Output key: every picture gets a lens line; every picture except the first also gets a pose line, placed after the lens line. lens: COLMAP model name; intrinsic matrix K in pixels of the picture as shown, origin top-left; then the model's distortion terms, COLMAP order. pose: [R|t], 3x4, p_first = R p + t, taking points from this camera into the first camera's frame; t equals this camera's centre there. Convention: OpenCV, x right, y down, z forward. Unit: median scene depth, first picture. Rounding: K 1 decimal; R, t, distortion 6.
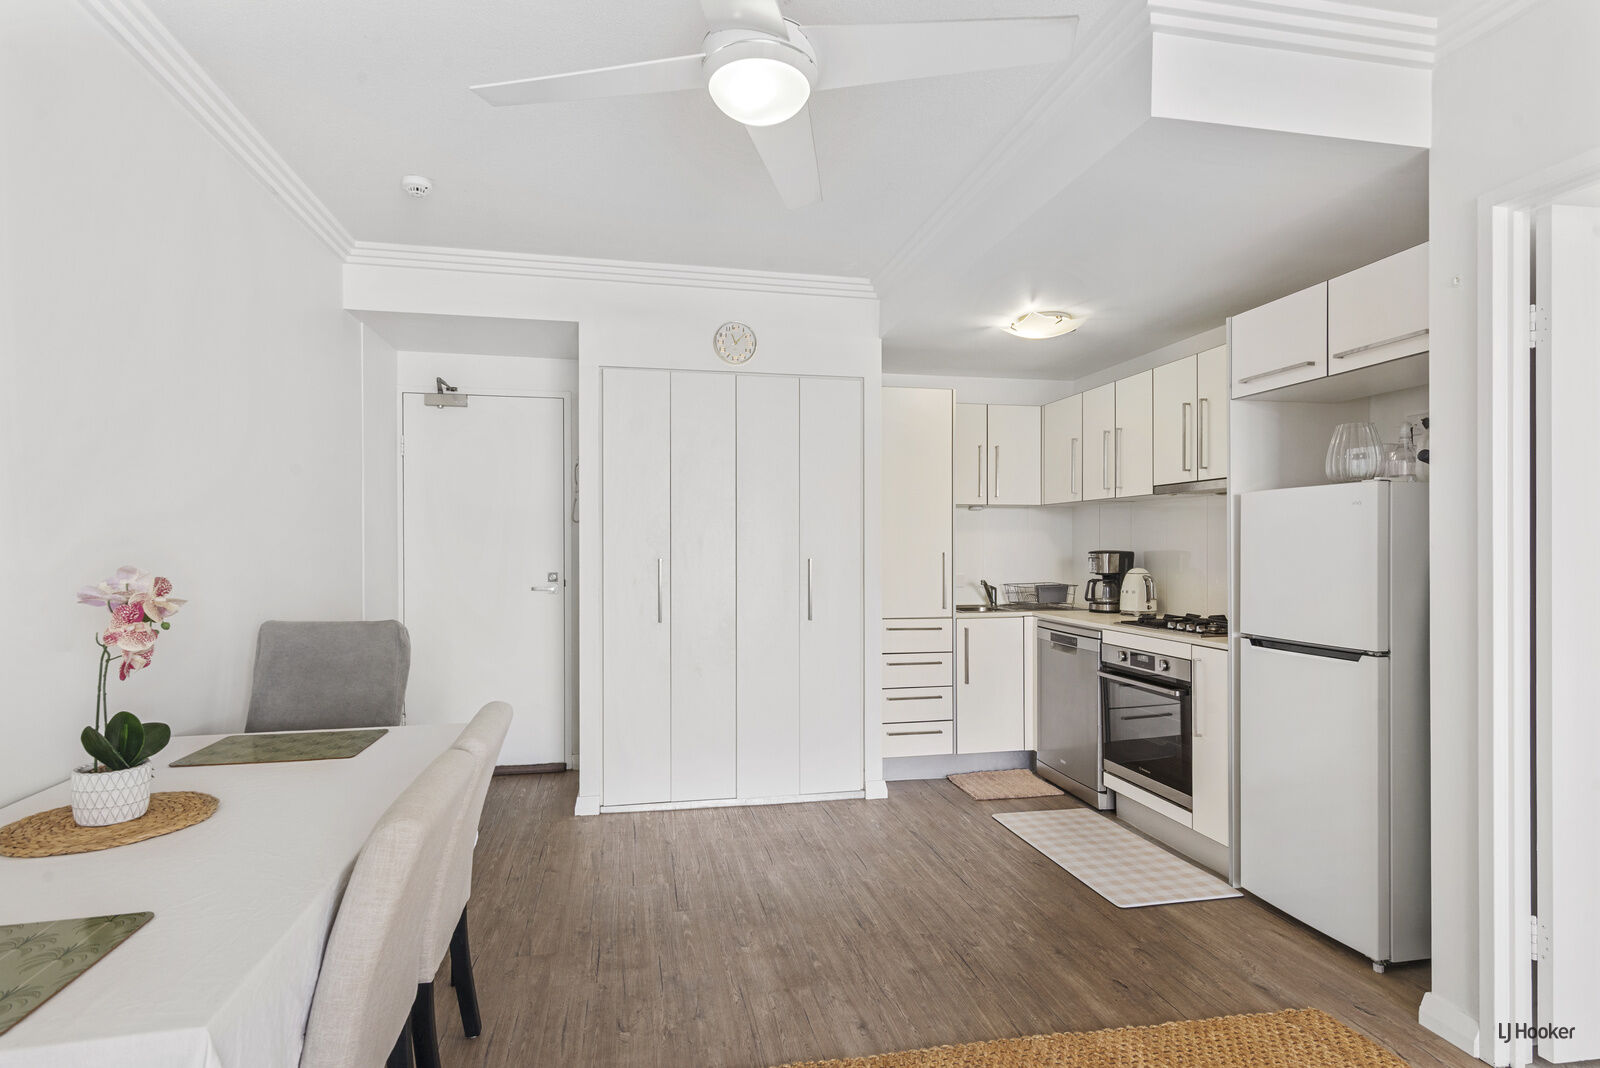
lens RADIAL K [[788.2, 0, 798.3], [0, 788.2, 555.6], [0, 0, 1]] dist [0.010287, -0.000782]
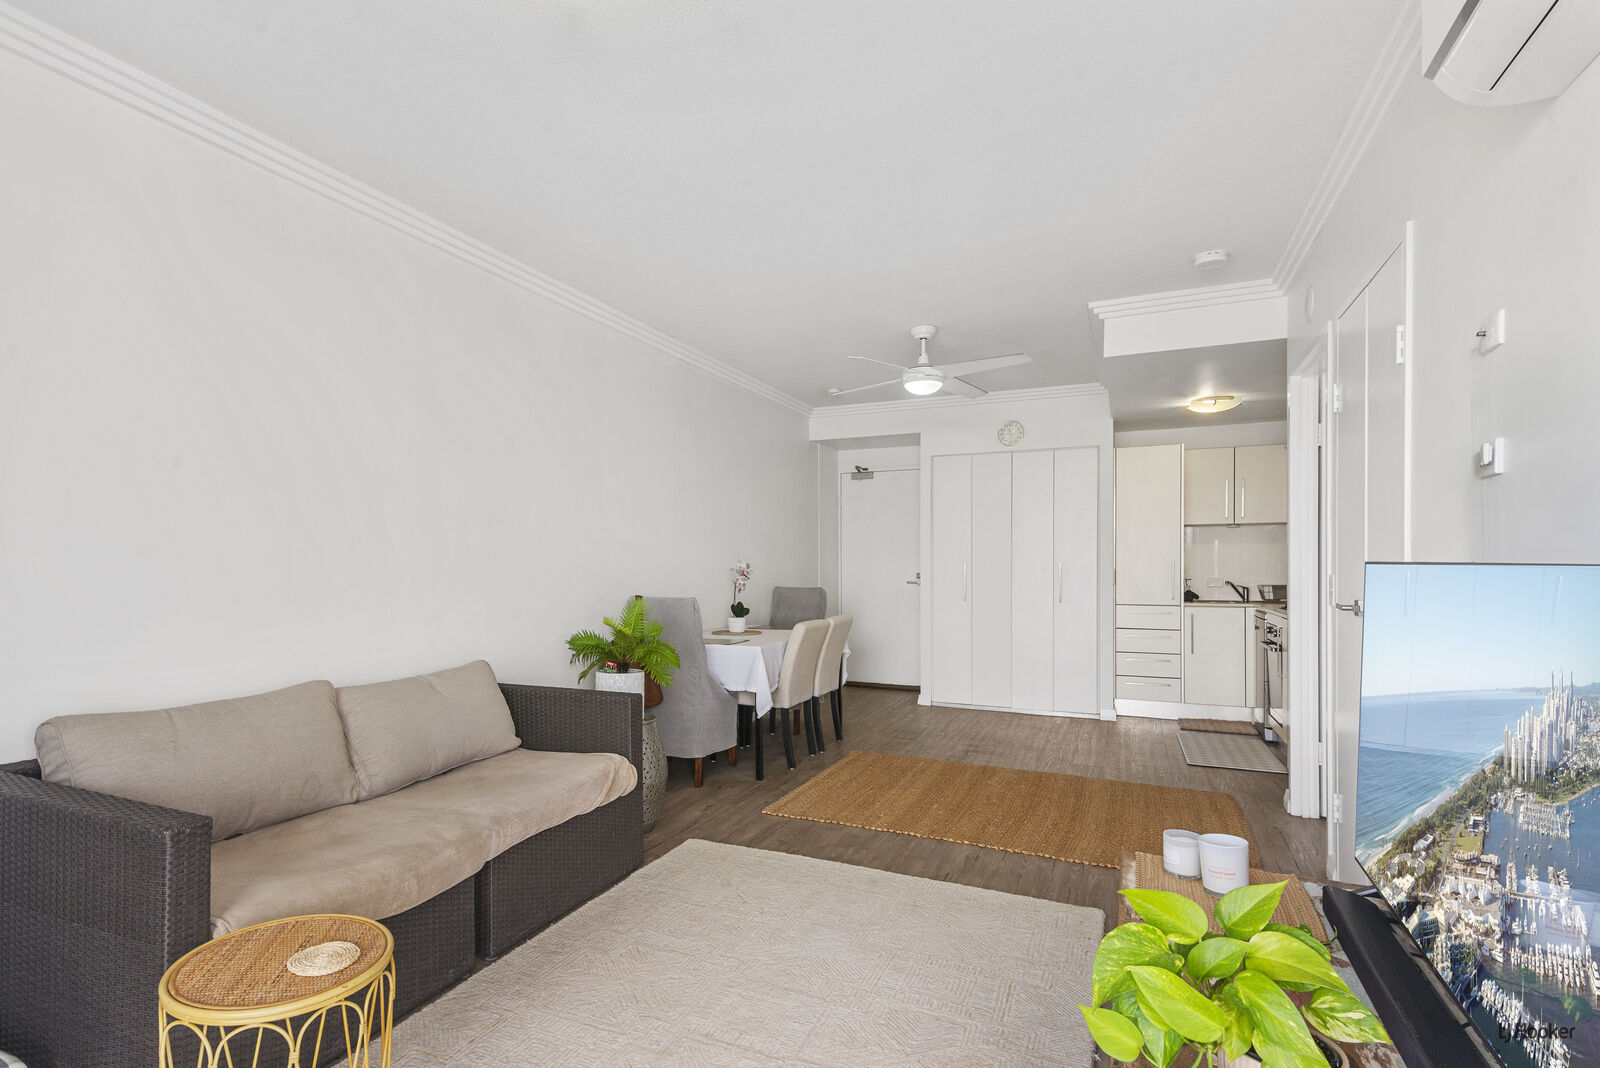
lens RADIAL K [[729.6, 0, 797.4], [0, 729.6, 524.1], [0, 0, 1]] dist [-0.002678, 0.000071]
pose [[0.838521, -0.033032, -0.543867, 0.505536], [-0.001882, 0.997979, -0.063513, 0.026320], [0.544866, 0.054281, 0.836765, -0.705783]]
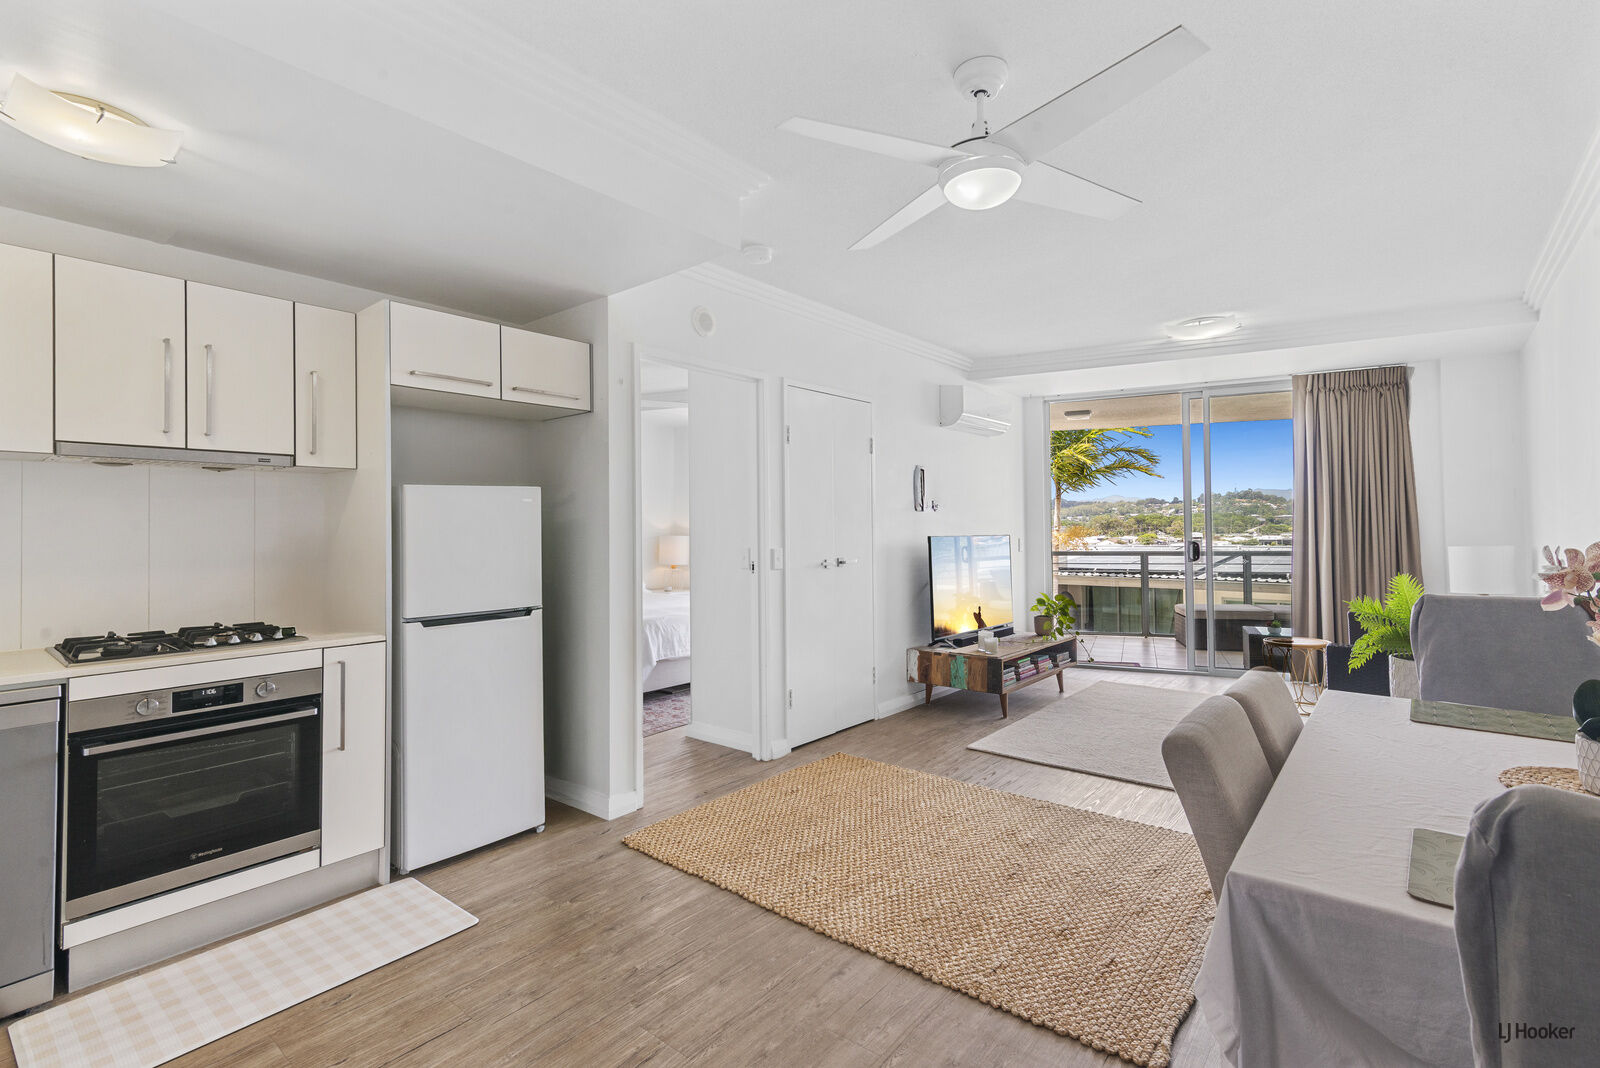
lens RADIAL K [[729.6, 0, 797.4], [0, 729.6, 524.1], [0, 0, 1]] dist [-0.002678, 0.000071]
pose [[-0.615120, 0.017804, 0.788233, -0.445844], [0.023631, 0.999712, -0.004139, -0.006774], [-0.788080, 0.016081, -0.615363, 1.088067]]
